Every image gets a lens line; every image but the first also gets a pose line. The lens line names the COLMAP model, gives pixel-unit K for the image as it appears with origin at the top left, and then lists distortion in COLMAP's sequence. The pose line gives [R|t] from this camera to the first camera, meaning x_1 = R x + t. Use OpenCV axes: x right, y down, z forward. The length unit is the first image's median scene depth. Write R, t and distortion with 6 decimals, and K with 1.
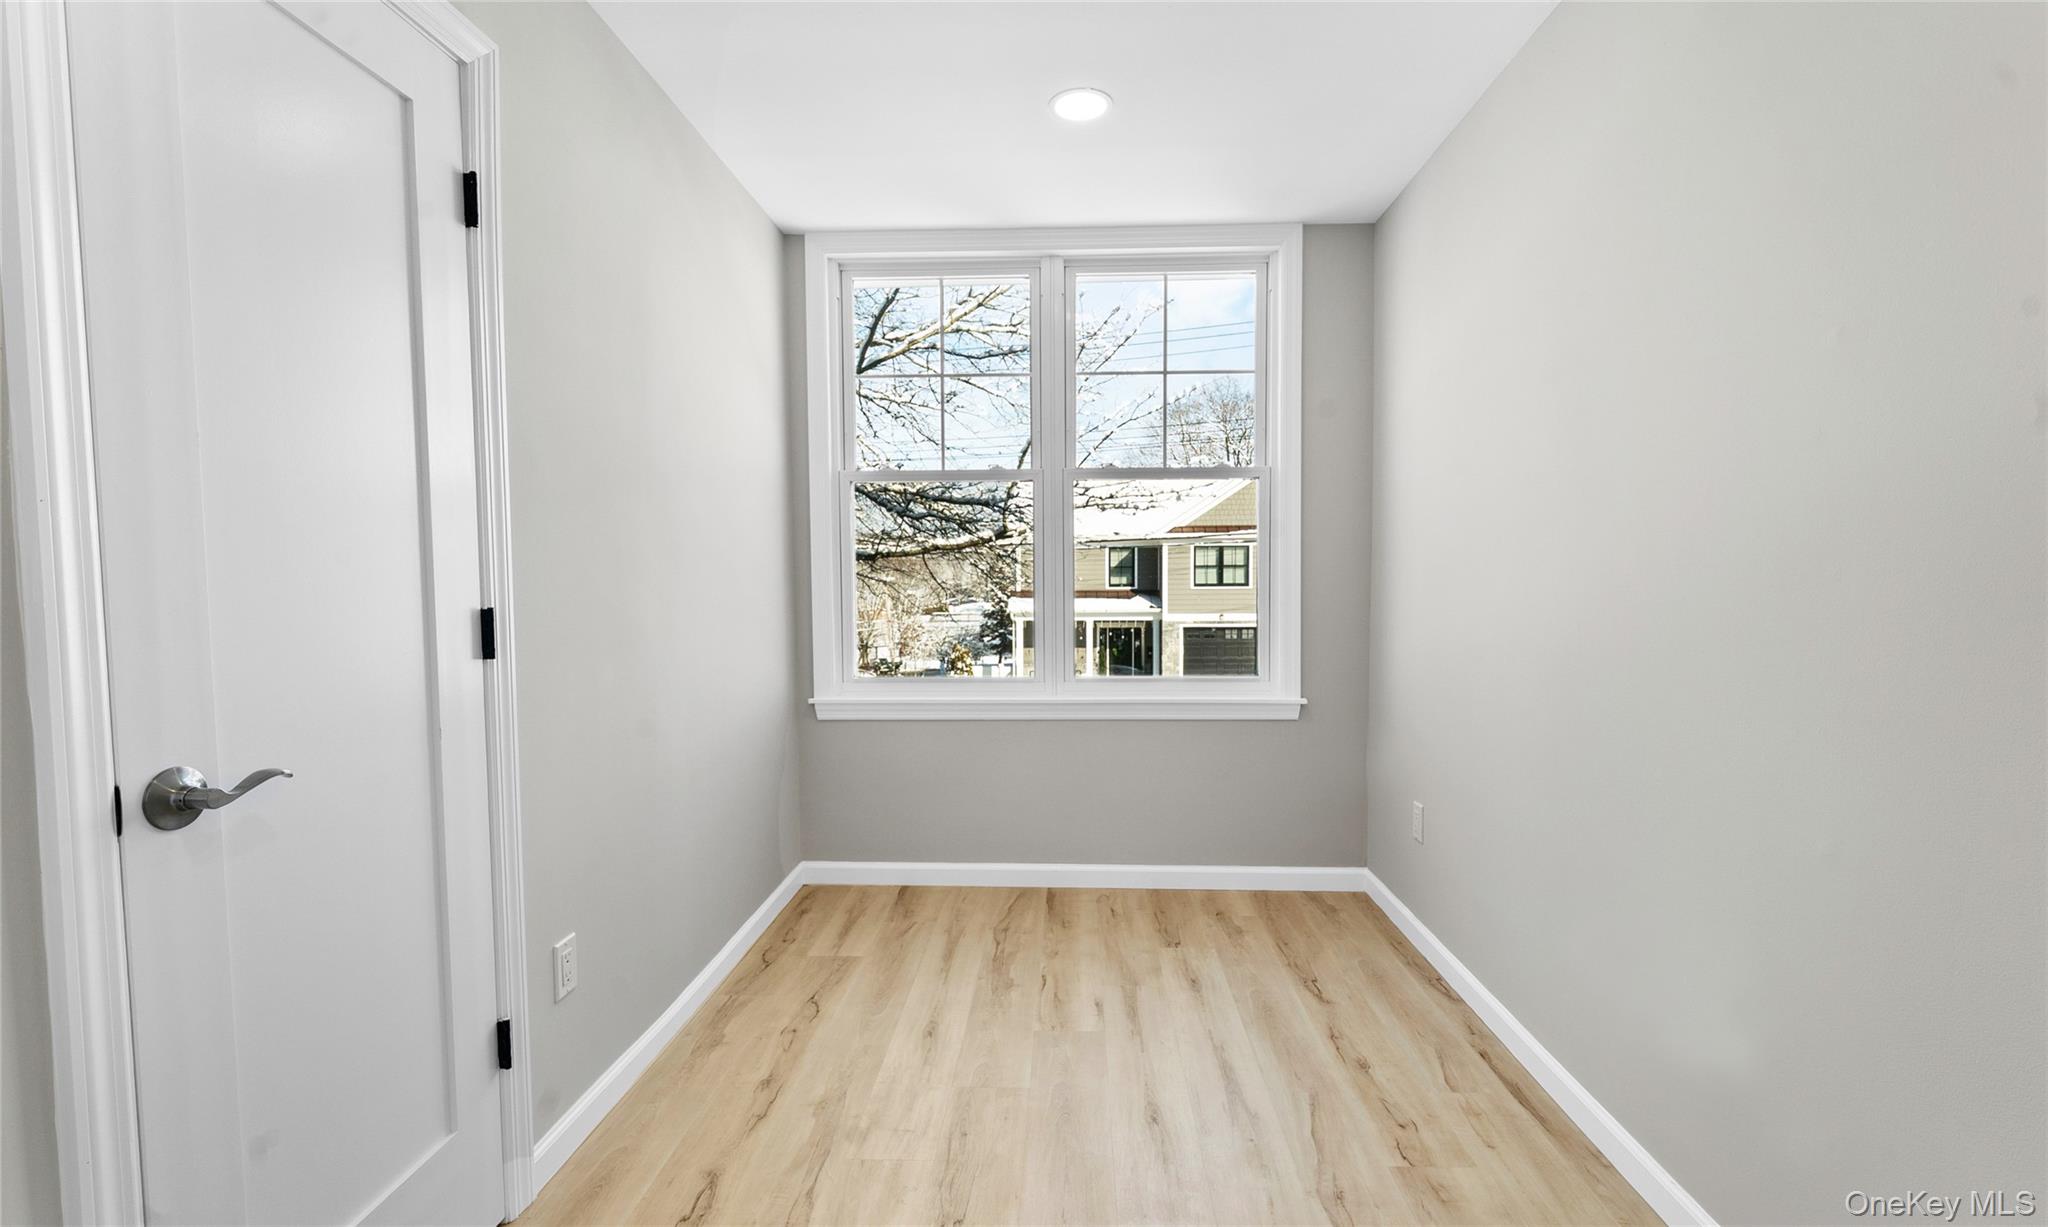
lens RADIAL K [[856.9, 0, 1024.0], [0, 856.9, 613.5], [0, 0, 1]] dist [-0.002777, -0.000734]
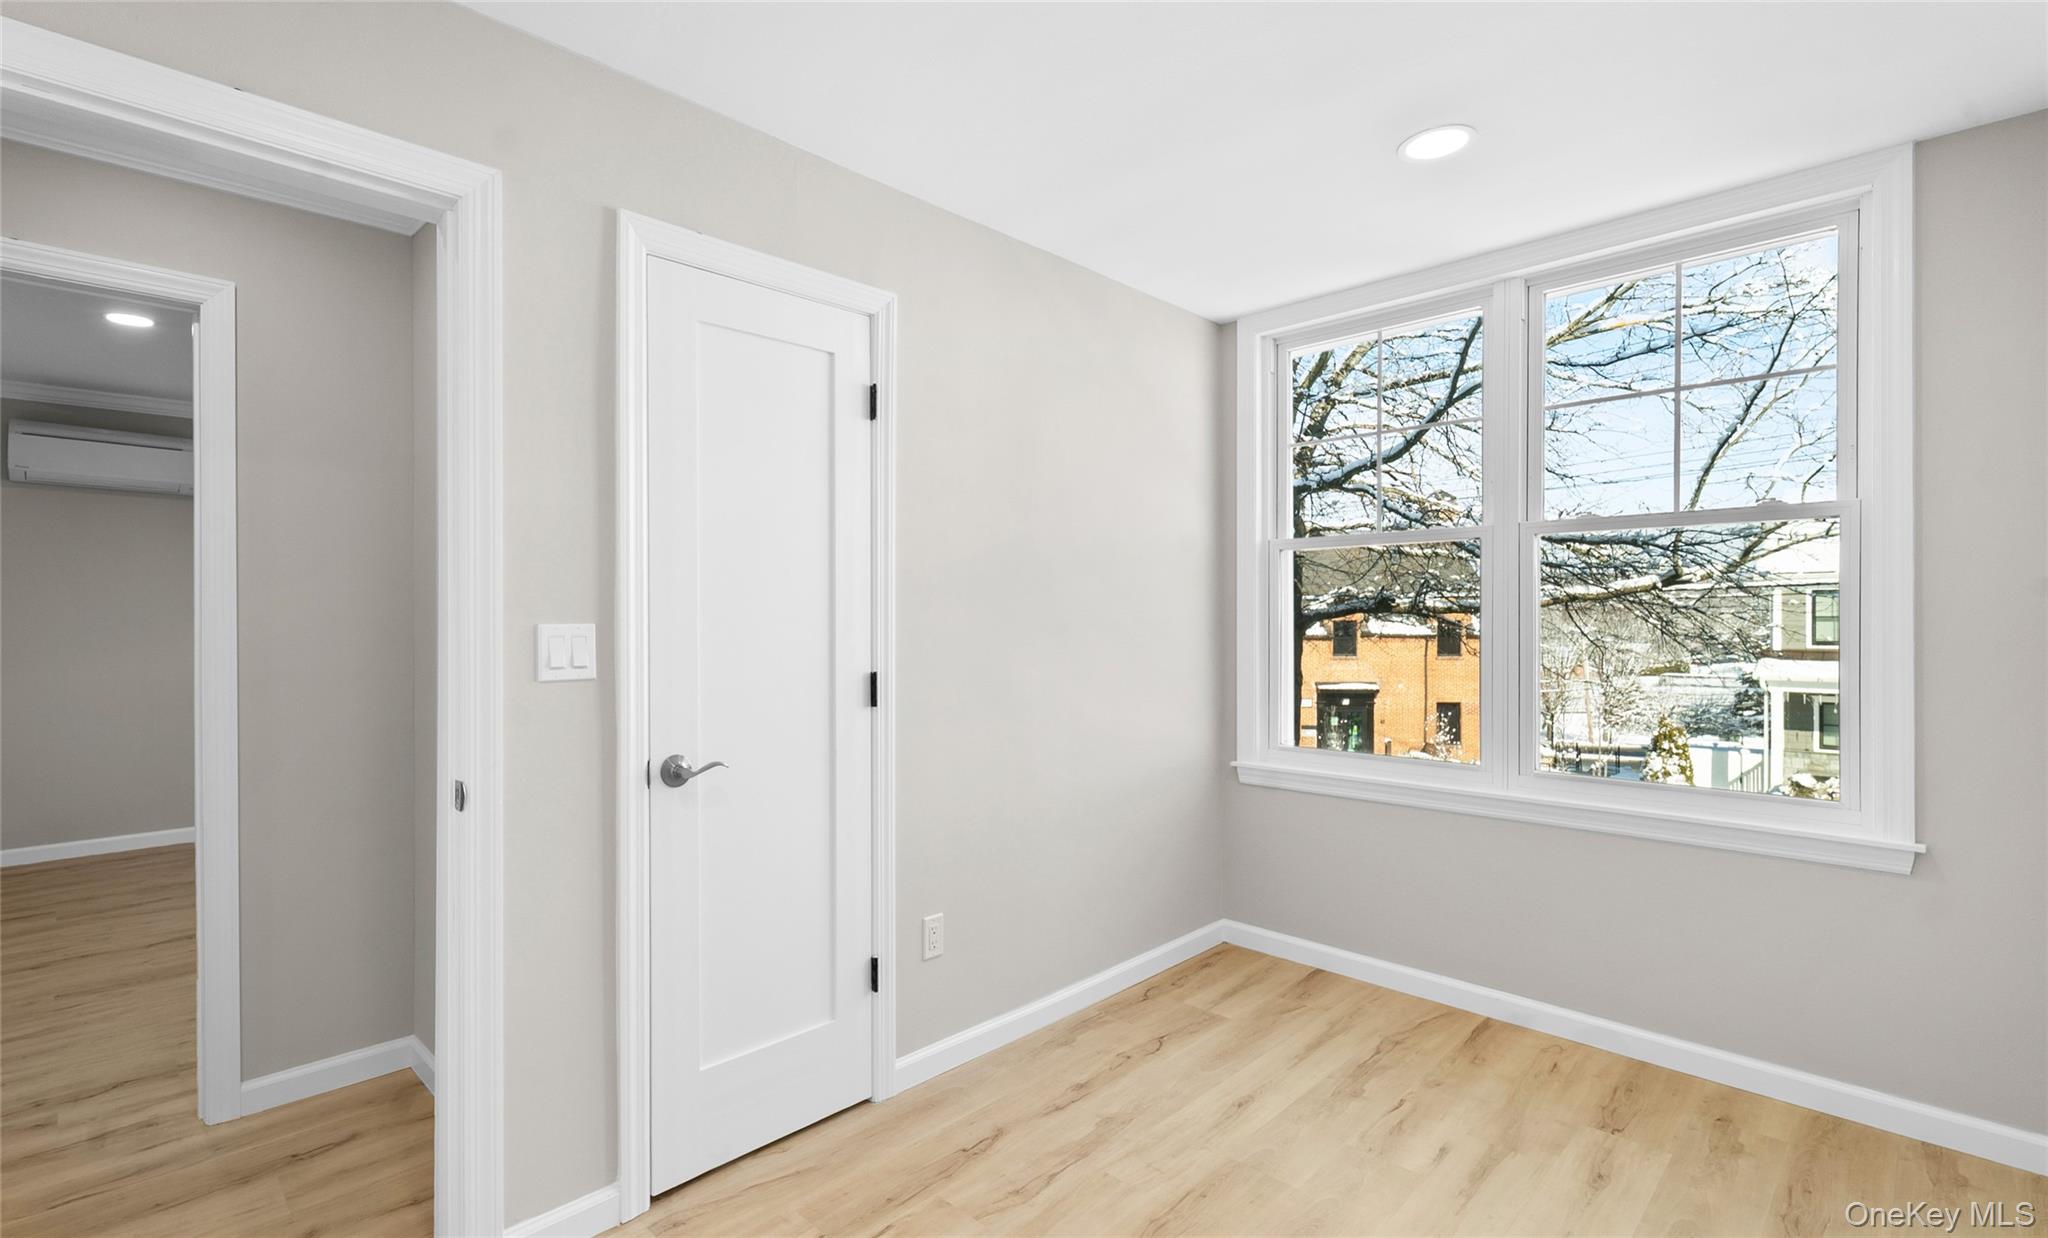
lens RADIAL K [[932.4, 0, 1024.0], [0, 932.4, 619.0], [0, 0, 1]] dist [-0.000726, -0.000567]
pose [[0.732809, 0.007332, -0.680395, 0.354287], [-0.037348, 0.998868, -0.029460, -0.032157], [0.679409, 0.047000, 0.732253, -0.005340]]
